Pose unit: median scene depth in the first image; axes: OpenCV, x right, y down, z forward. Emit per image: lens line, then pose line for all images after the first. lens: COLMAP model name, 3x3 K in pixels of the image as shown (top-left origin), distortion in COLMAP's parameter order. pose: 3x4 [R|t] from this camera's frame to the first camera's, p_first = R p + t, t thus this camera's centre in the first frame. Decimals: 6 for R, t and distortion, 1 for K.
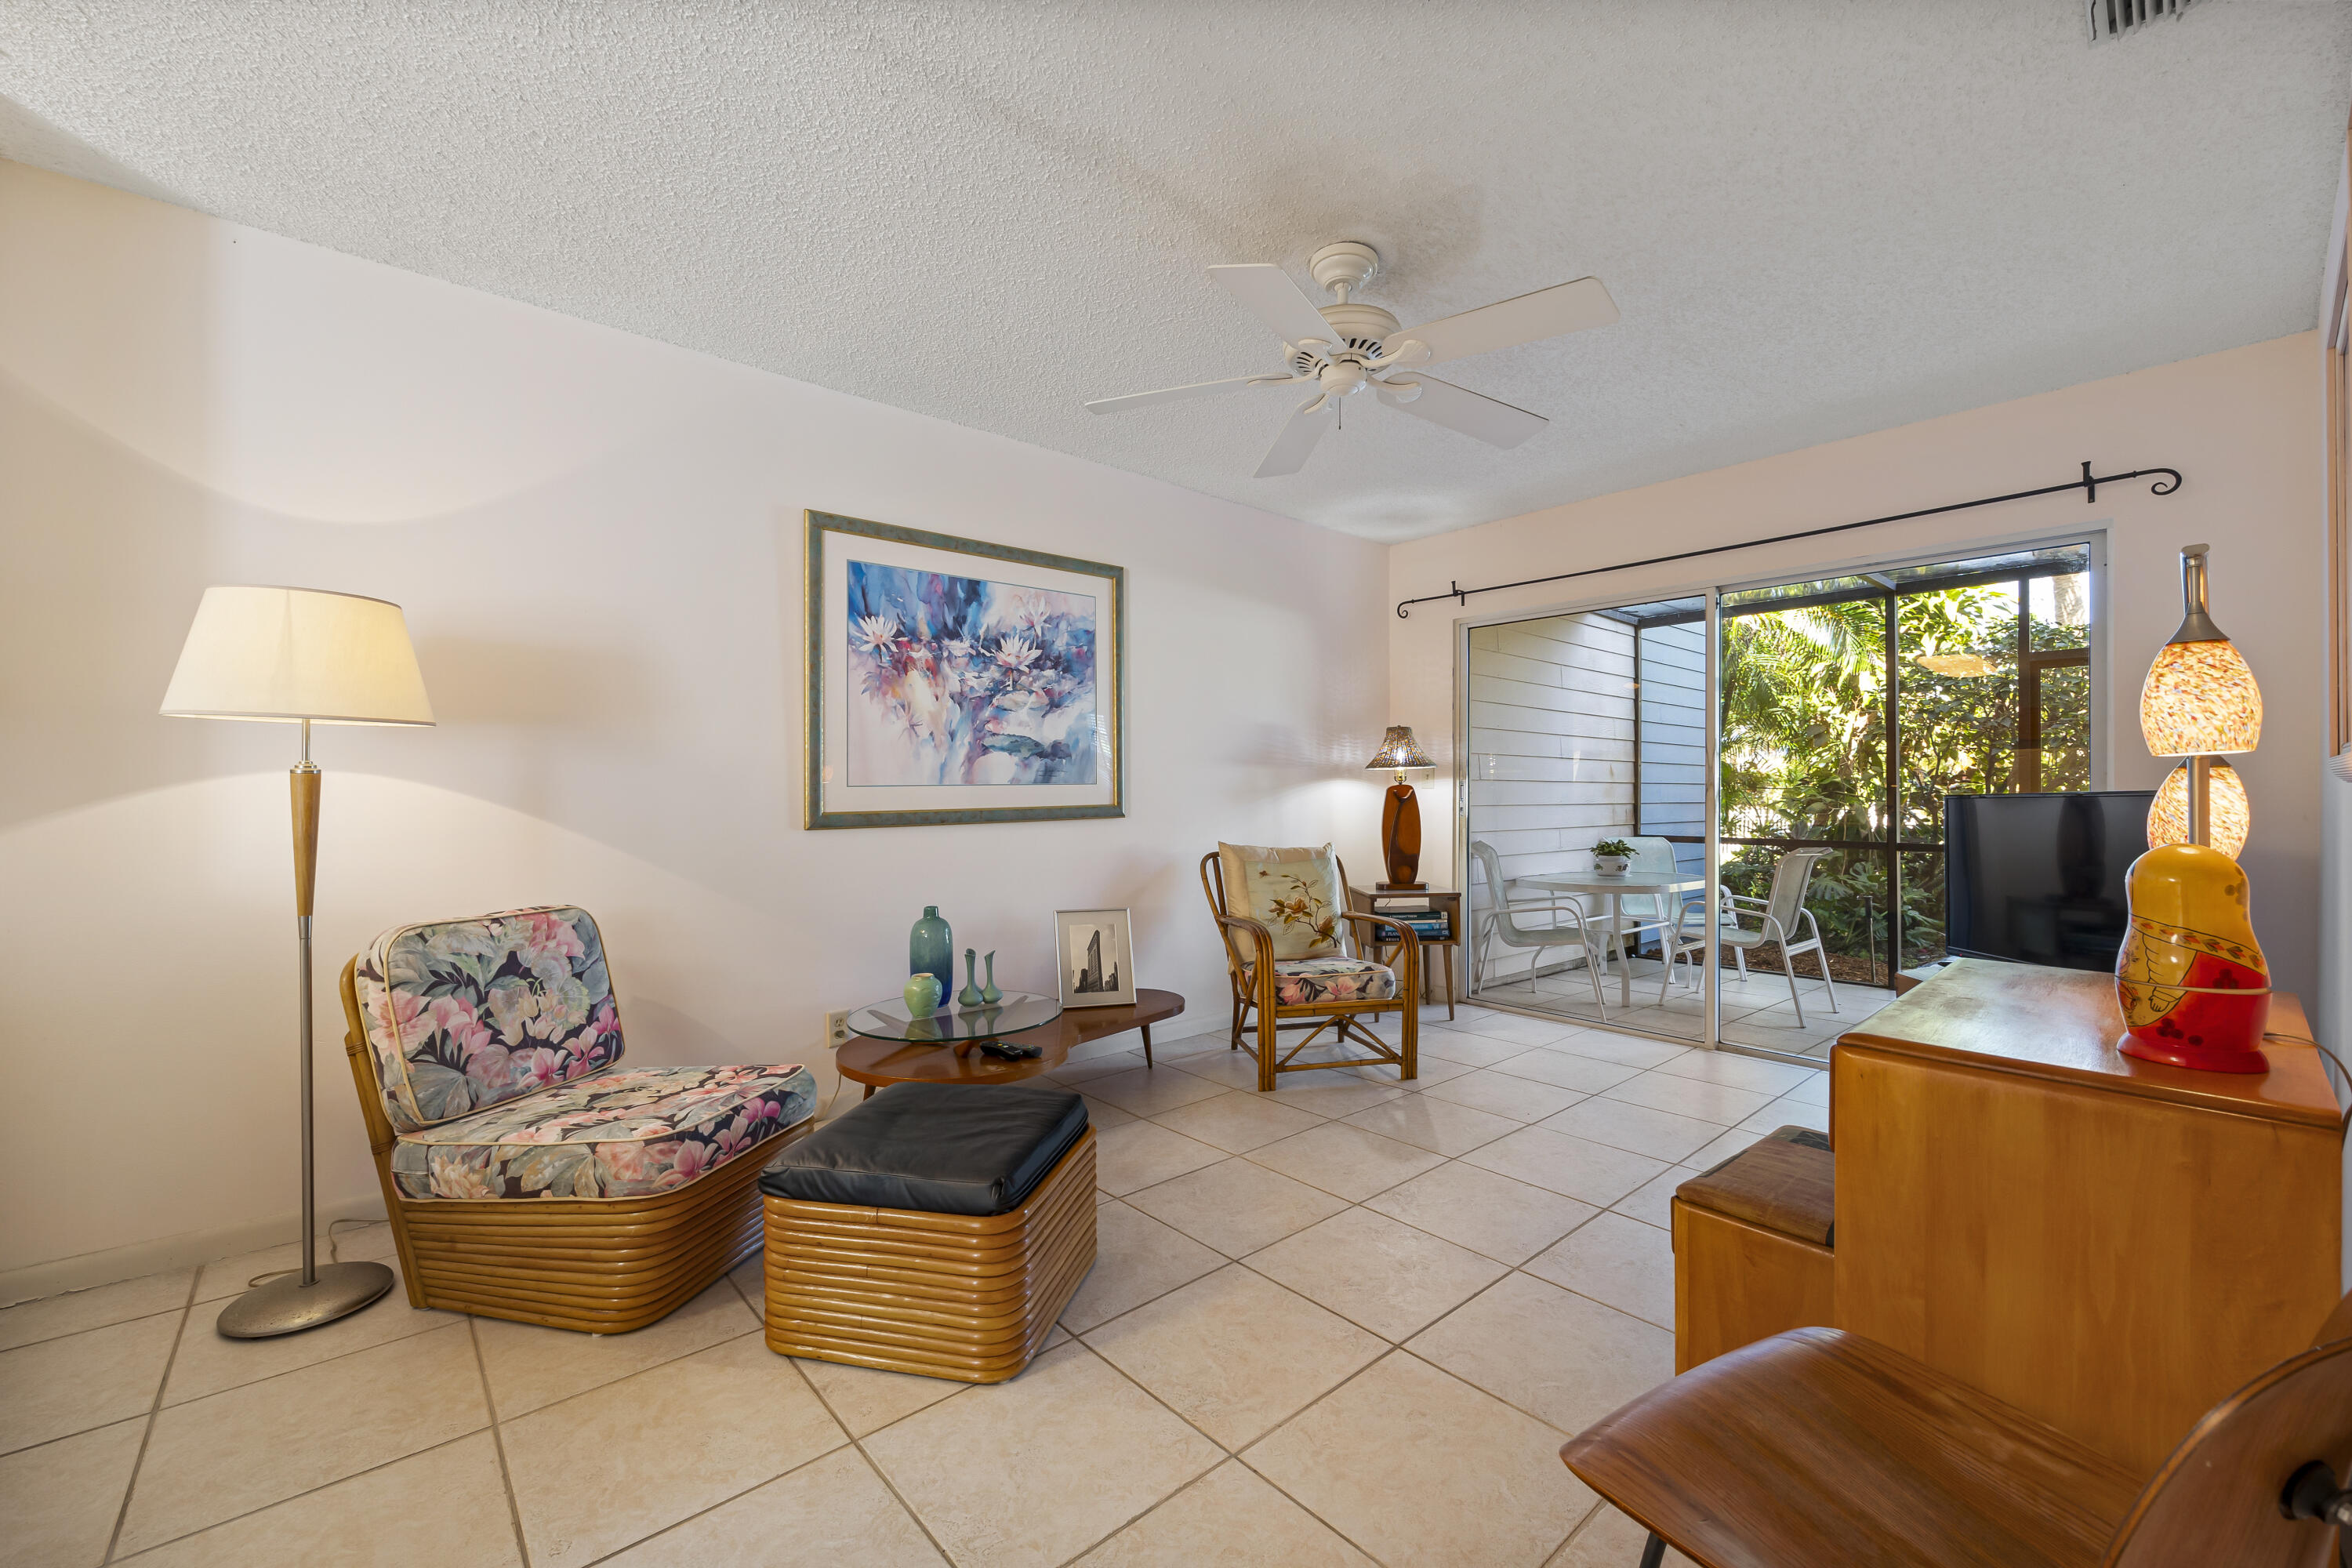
lens RADIAL K [[944.3, 0, 1176.0], [0, 944.3, 784.0], [0, 0, 1]] dist [-0.028549, -0.000007]
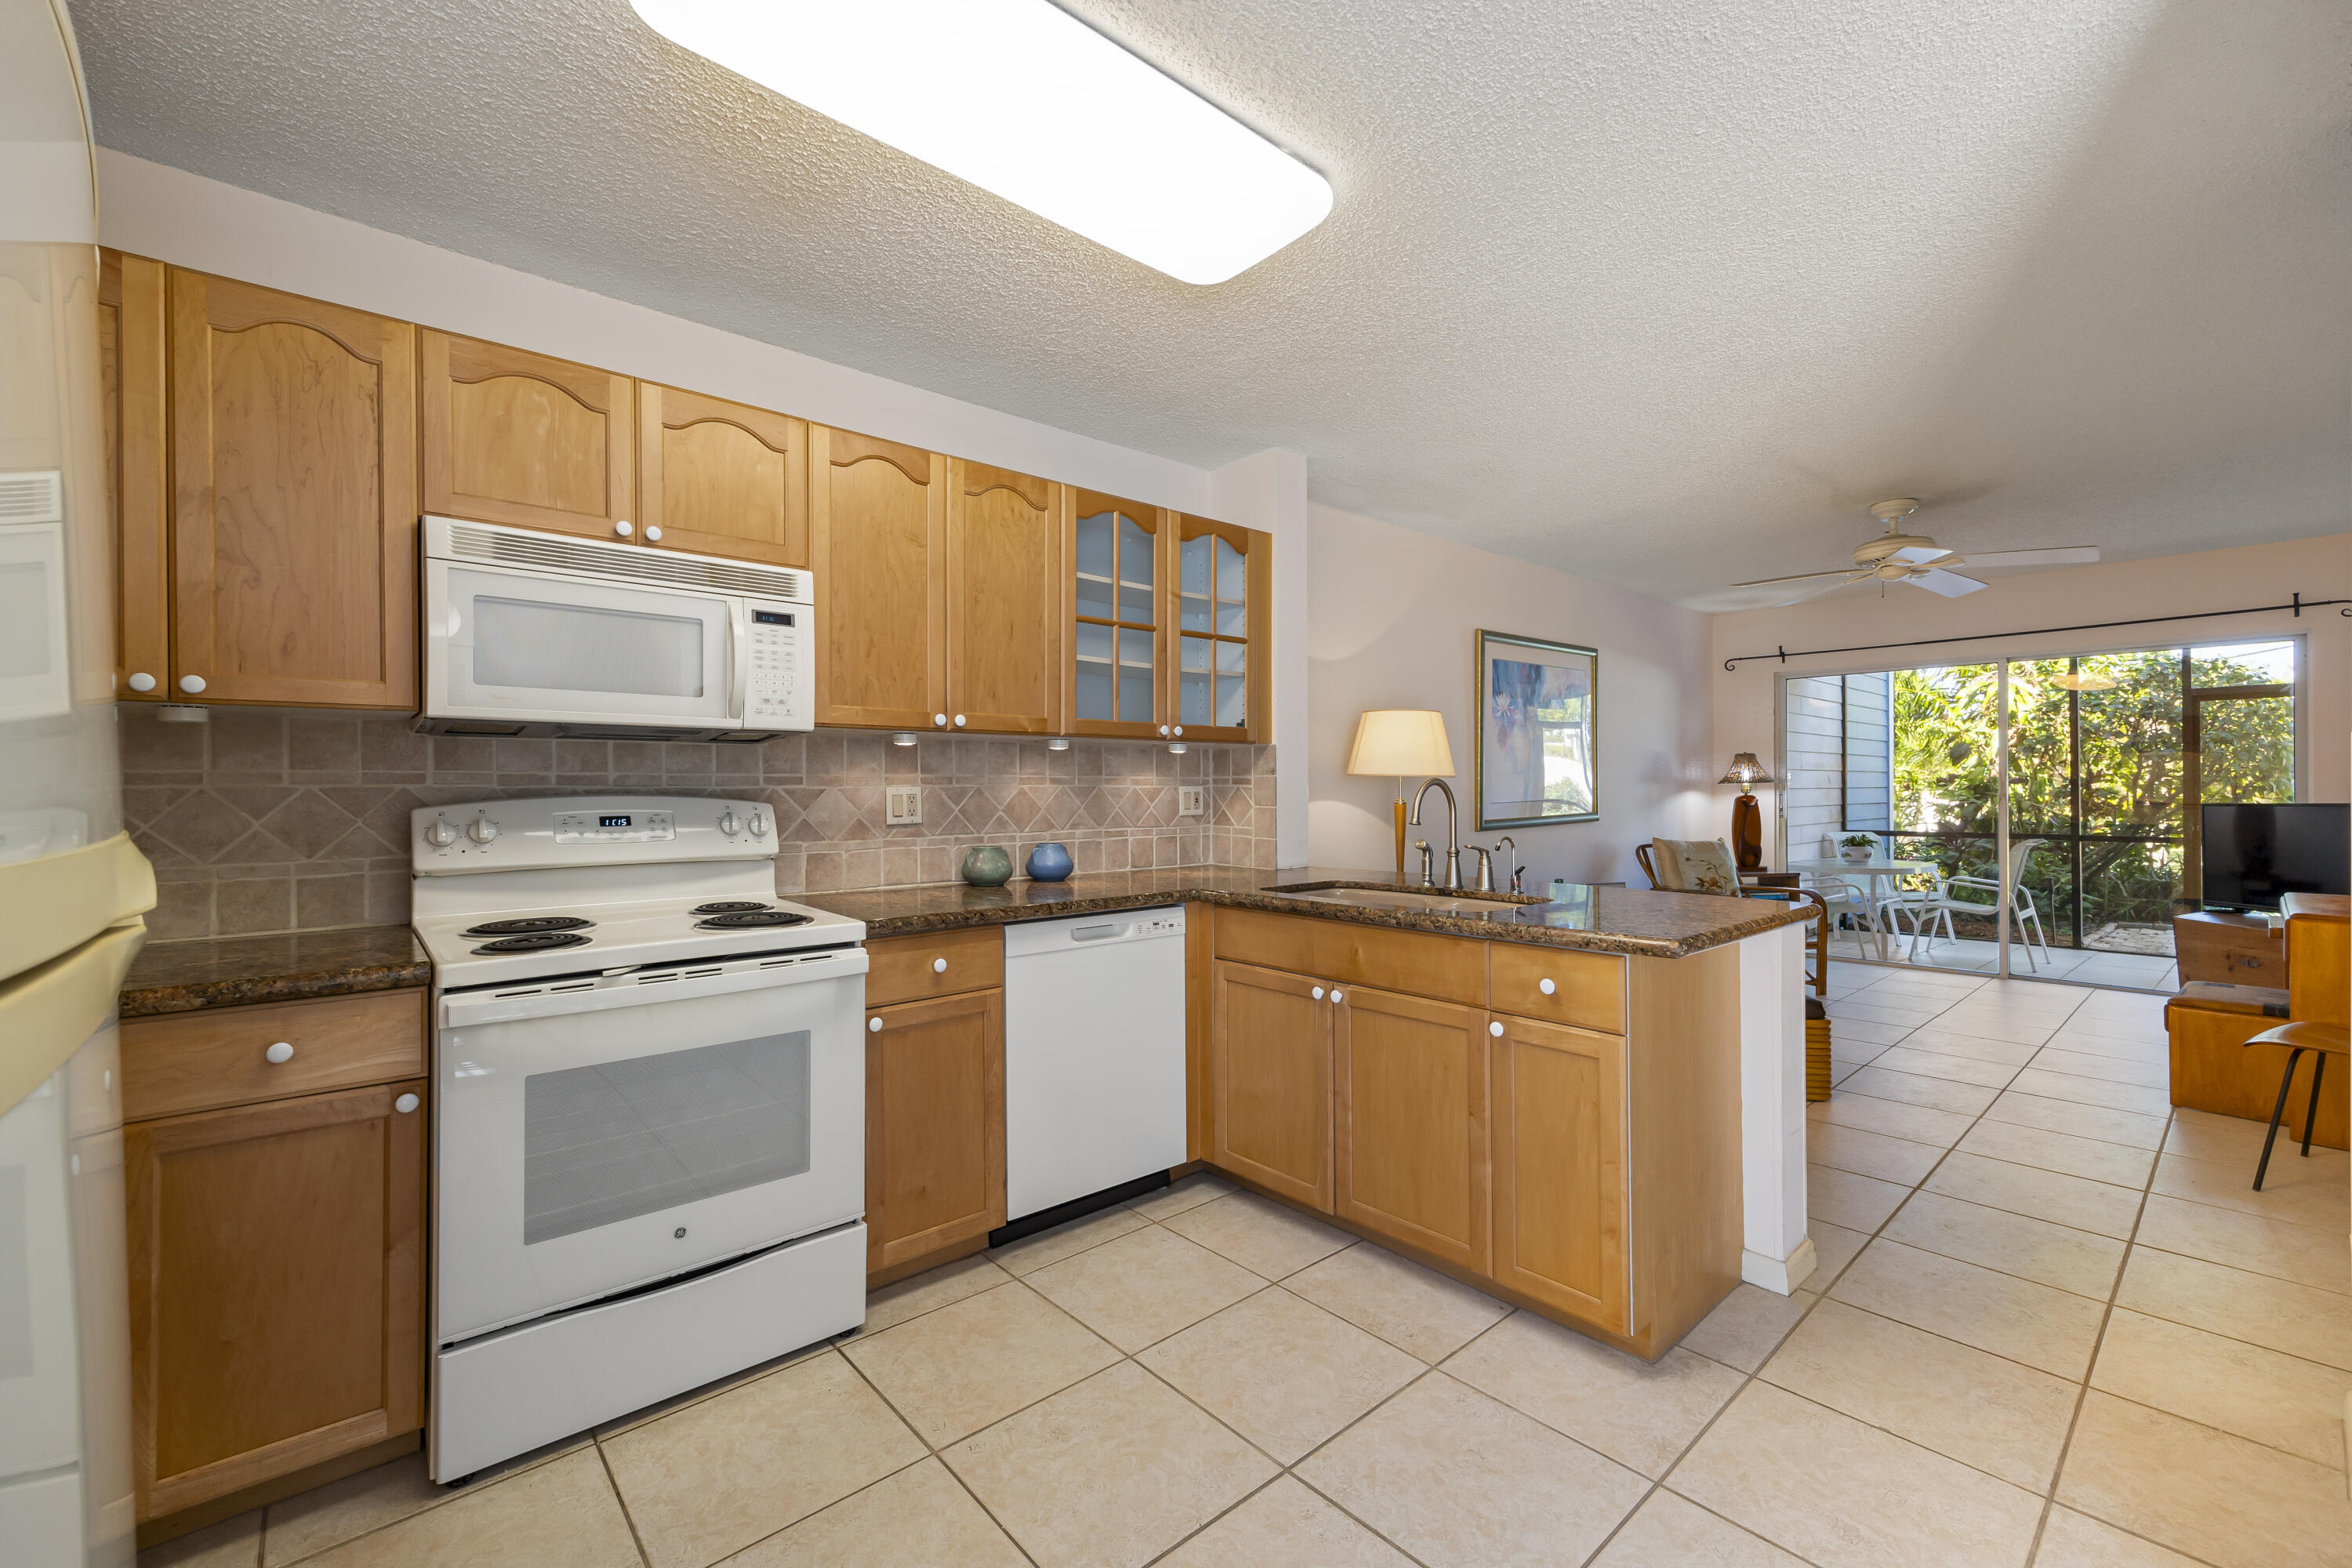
lens RADIAL K [[972.0, 0, 1214.8], [0, 972.0, 780.1], [0, 0, 1]] dist [0.002524, 0.000058]
pose [[0.999686, -0.009531, 0.023175, -0.564001], [0.009587, 0.999951, -0.002333, -0.025305], [-0.023152, 0.002555, 0.999729, -0.396489]]
